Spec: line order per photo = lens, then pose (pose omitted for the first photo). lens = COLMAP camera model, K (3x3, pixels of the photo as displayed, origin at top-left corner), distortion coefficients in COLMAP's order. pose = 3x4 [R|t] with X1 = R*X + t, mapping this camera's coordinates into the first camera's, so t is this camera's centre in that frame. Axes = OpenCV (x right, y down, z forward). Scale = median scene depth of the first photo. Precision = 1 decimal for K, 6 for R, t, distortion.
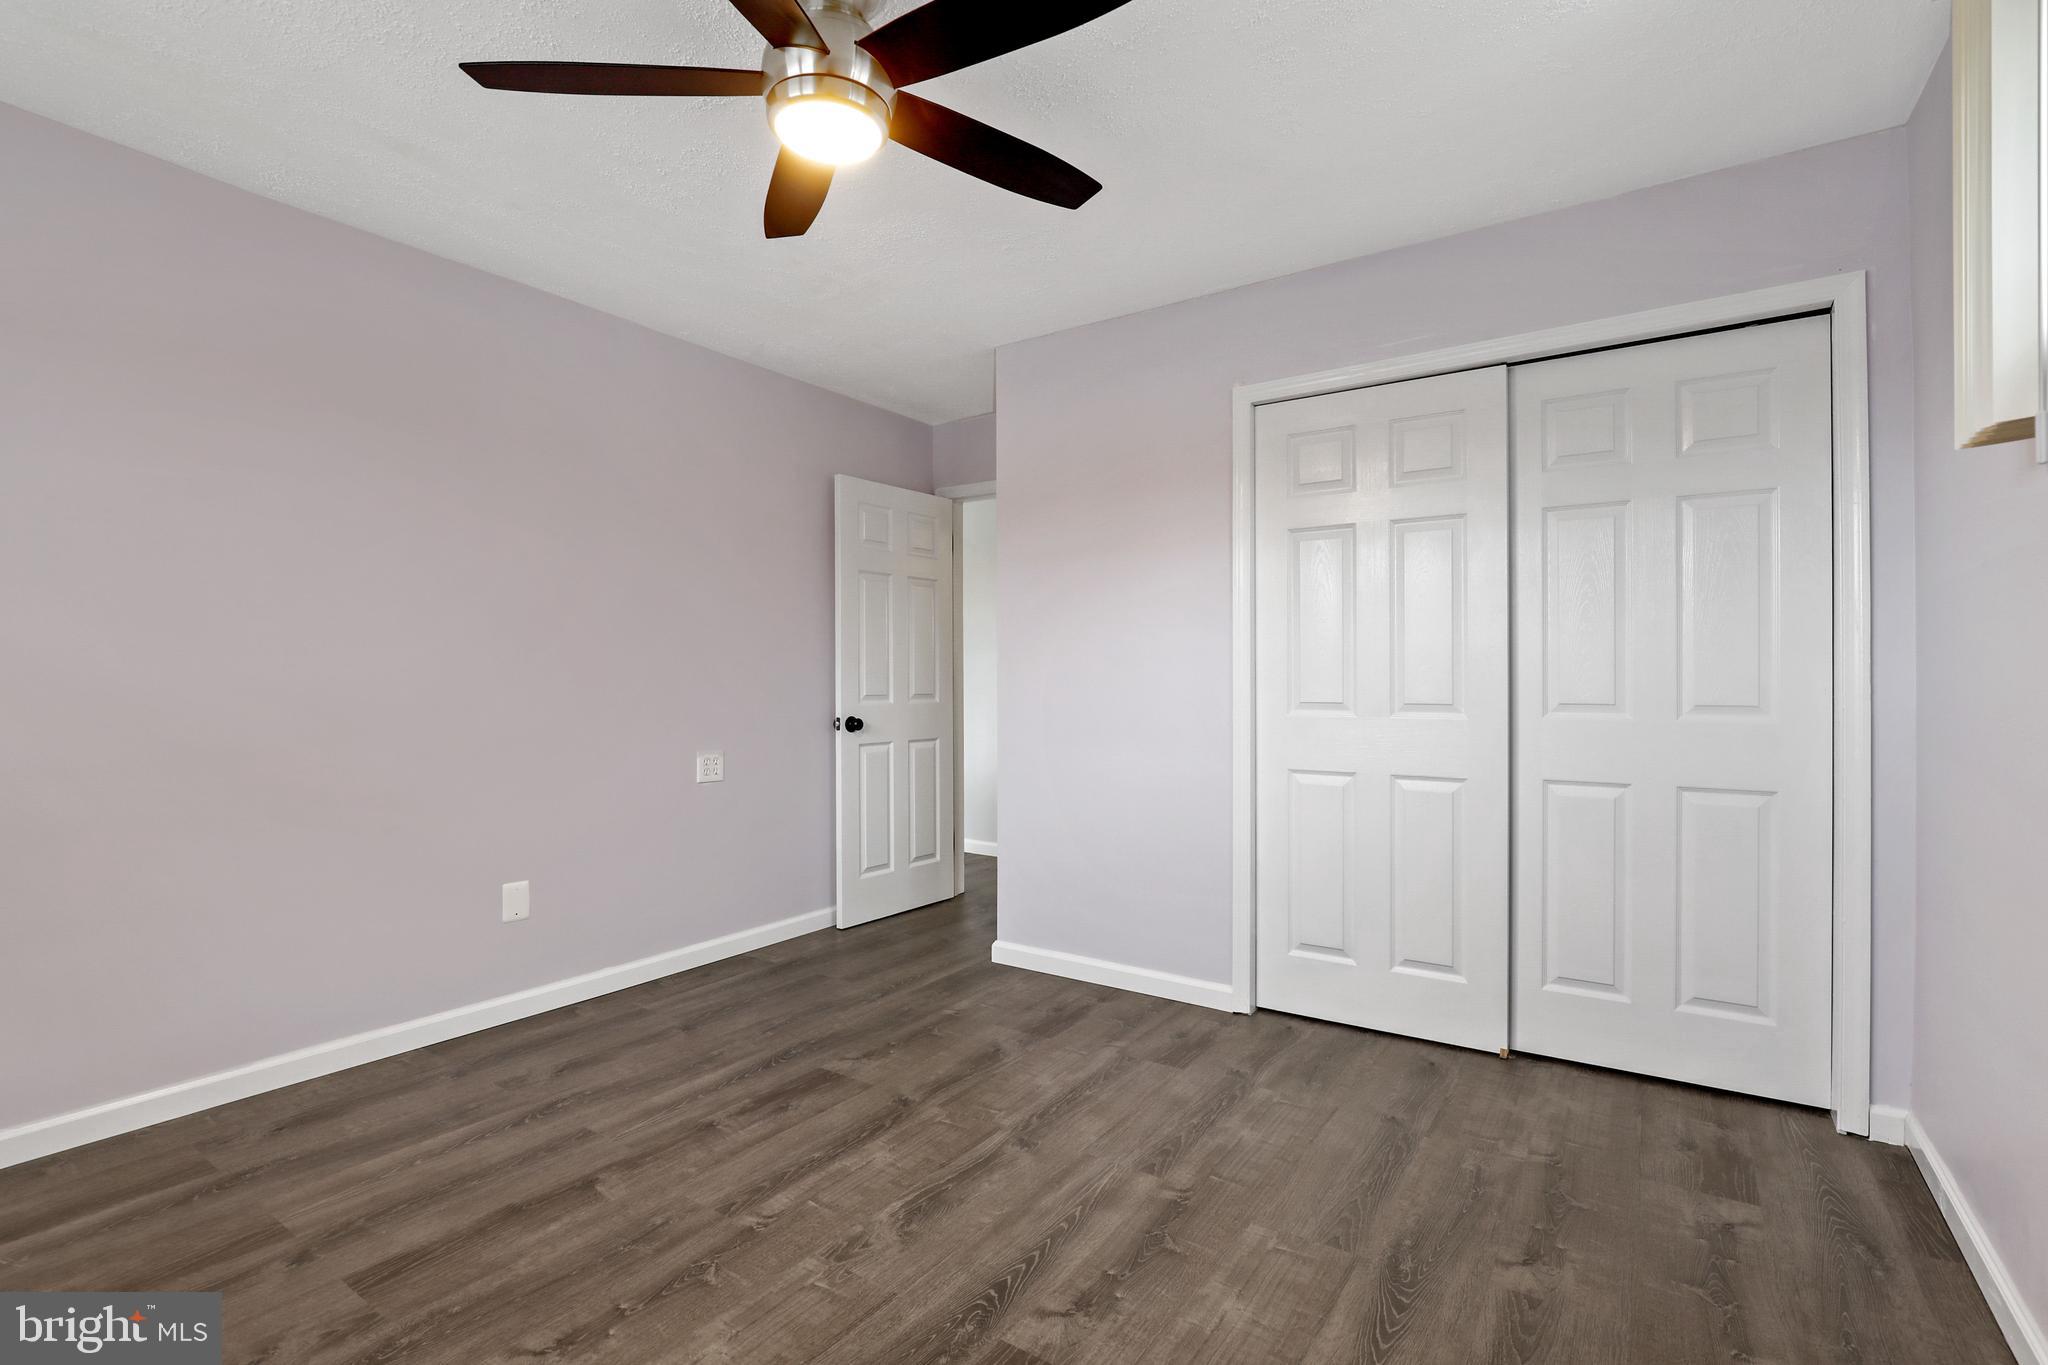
lens RADIAL K [[961.9, 0, 1019.8], [0, 961.9, 666.6], [0, 0, 1]] dist [-0.008942, 0.000689]
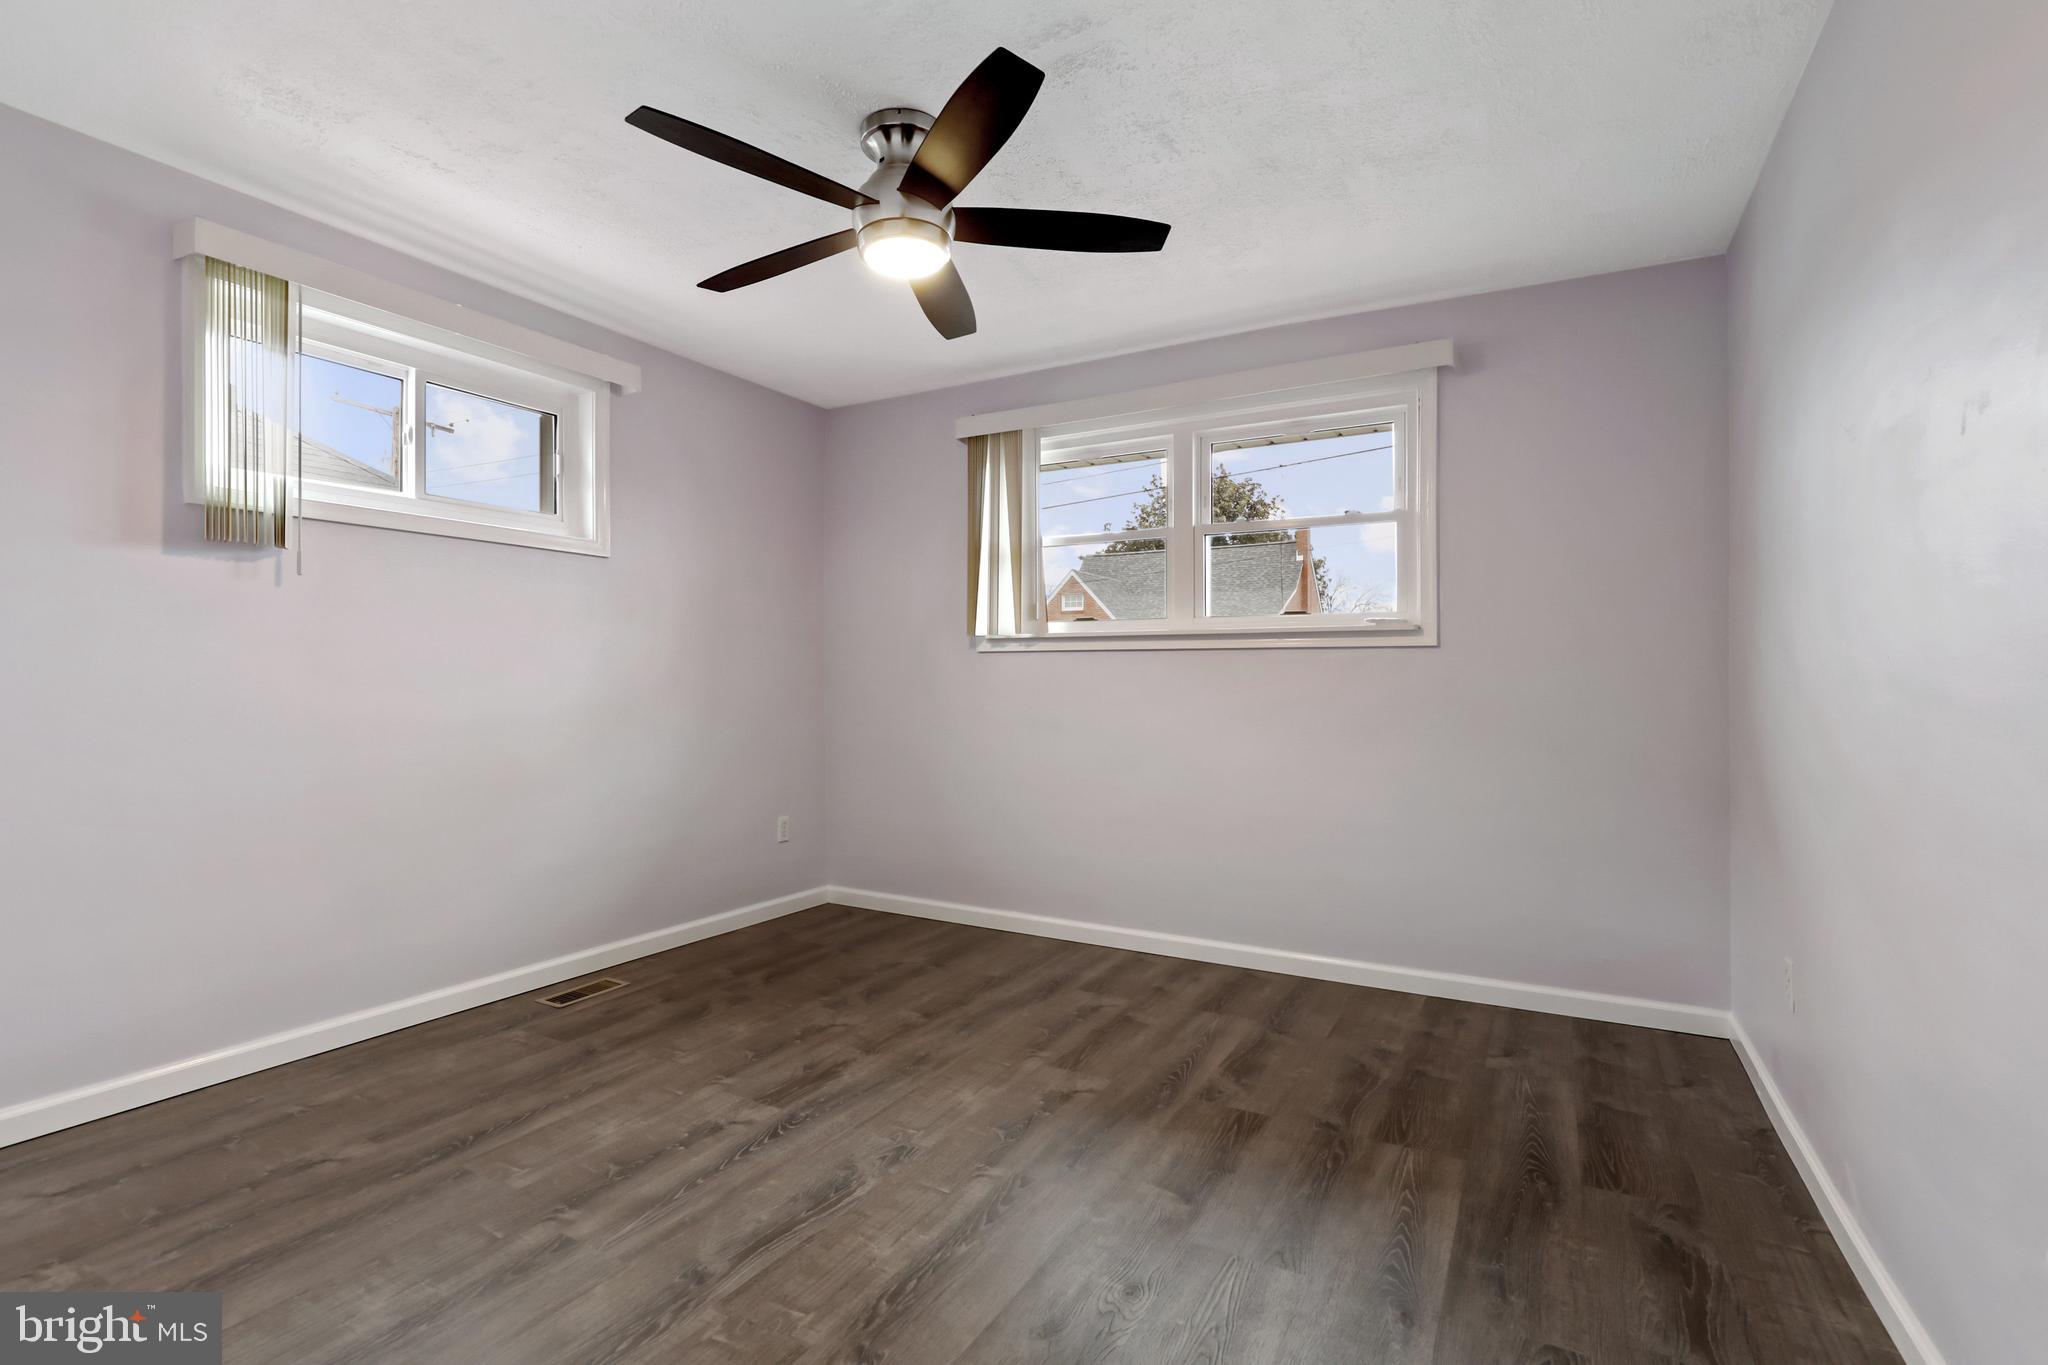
lens RADIAL K [[943.0, 0, 1024.0], [0, 943.0, 682.5], [0, 0, 1]] dist [-0.004181, 0.001269]
pose [[-0.995733, 0.003349, -0.092218, -0.185702], [0.004366, 0.999932, -0.010833, 0.031308], [0.092175, -0.011189, -0.995680, 1.769606]]
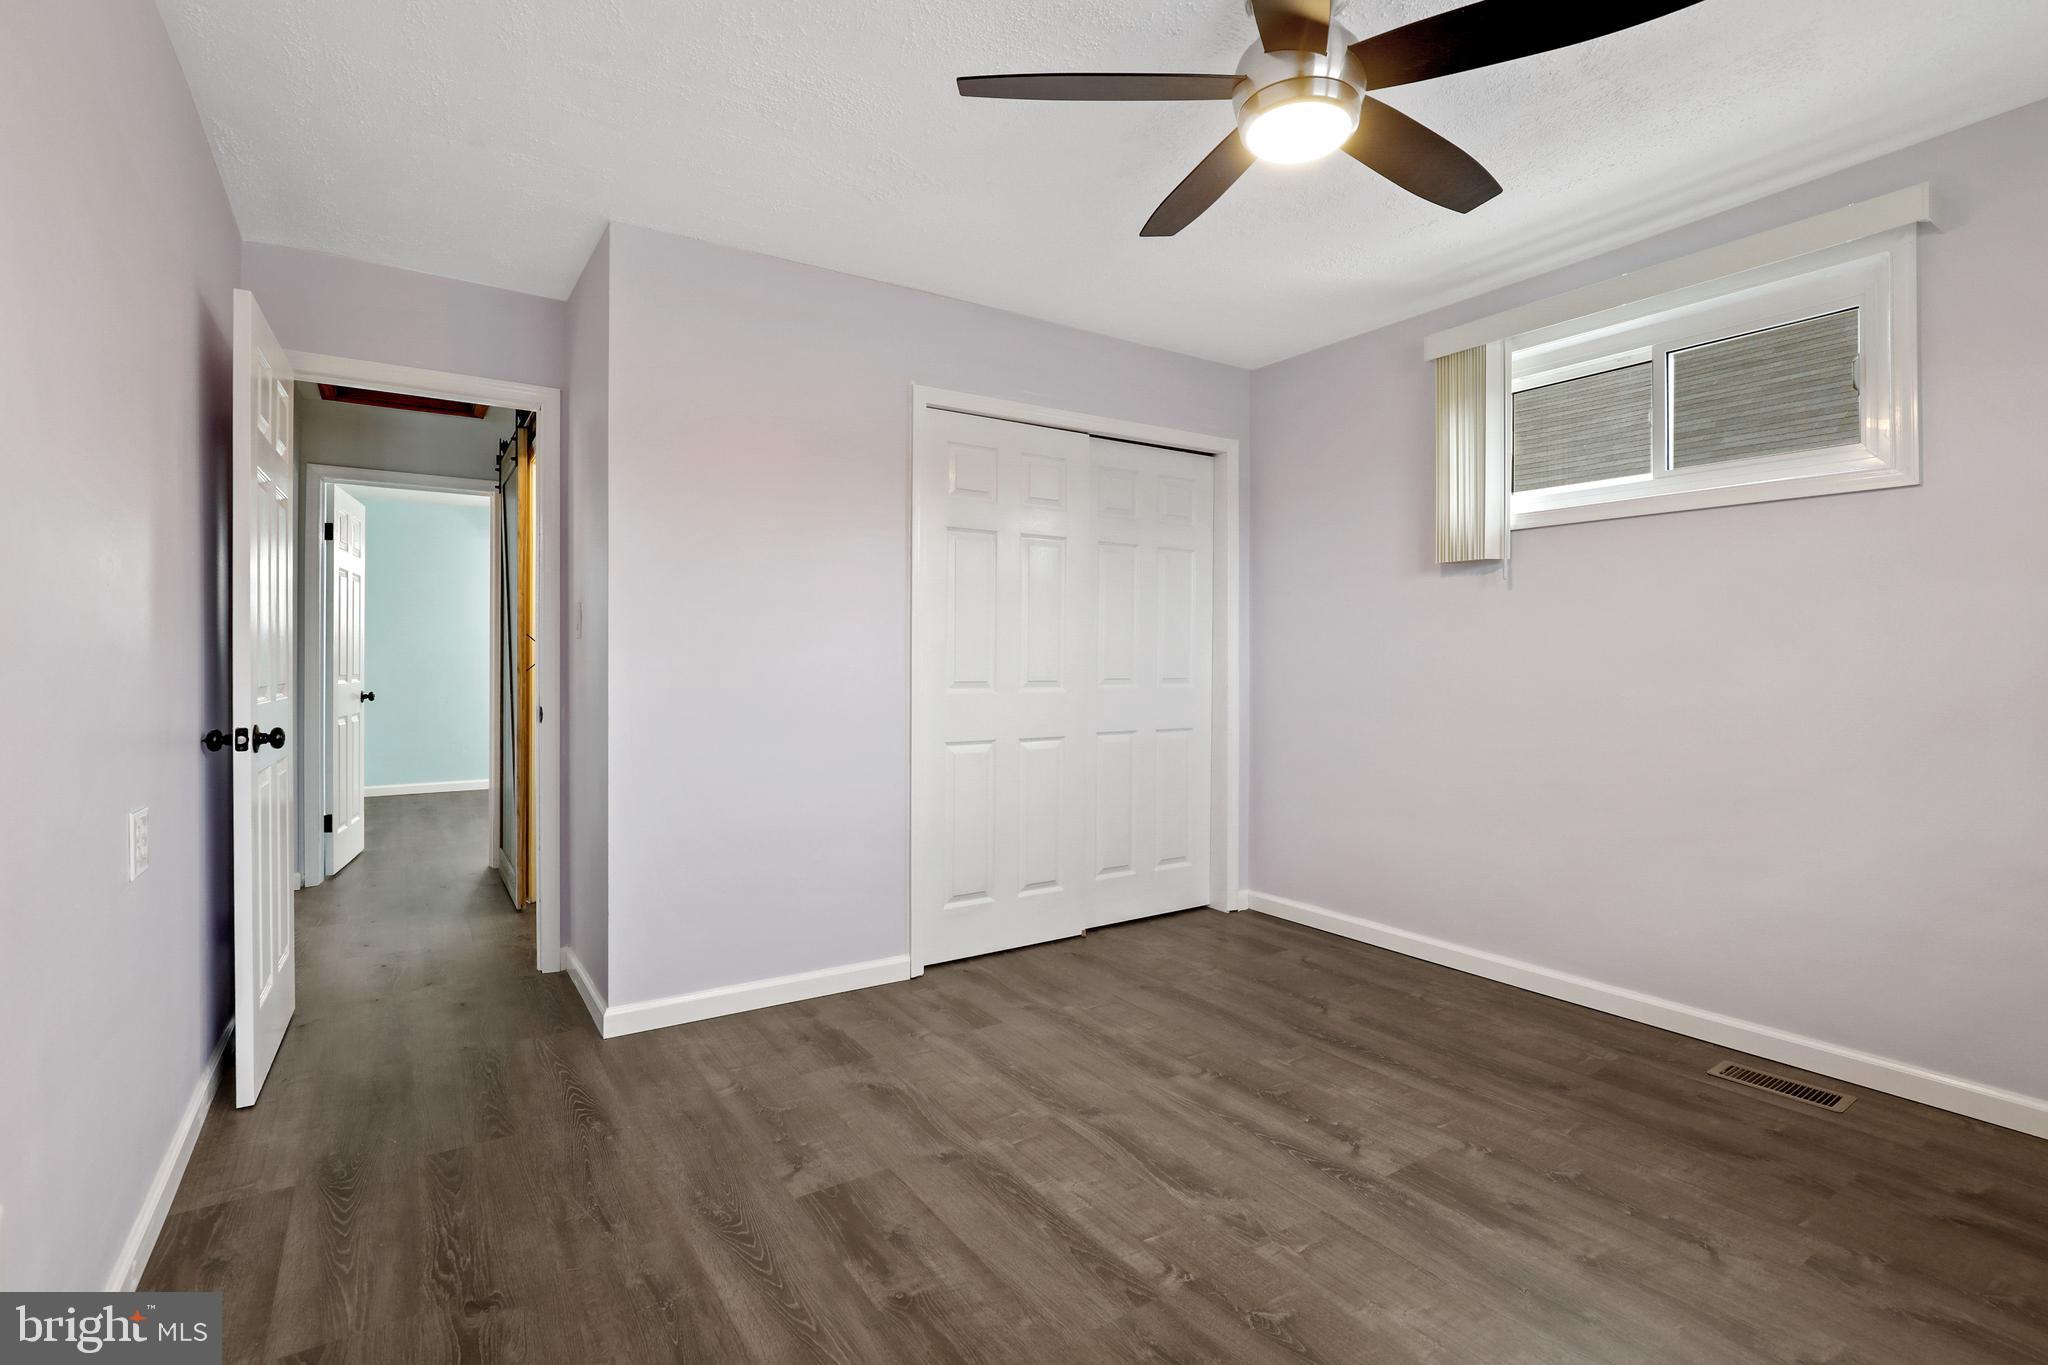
lens RADIAL K [[961.9, 0, 1019.8], [0, 961.9, 666.6], [0, 0, 1]] dist [-0.008942, 0.000689]
pose [[0.360549, 0.000266, 0.932740, -0.976021], [-0.017577, 0.999824, 0.006509, 0.014092], [-0.932575, -0.018741, 0.360490, 0.706274]]
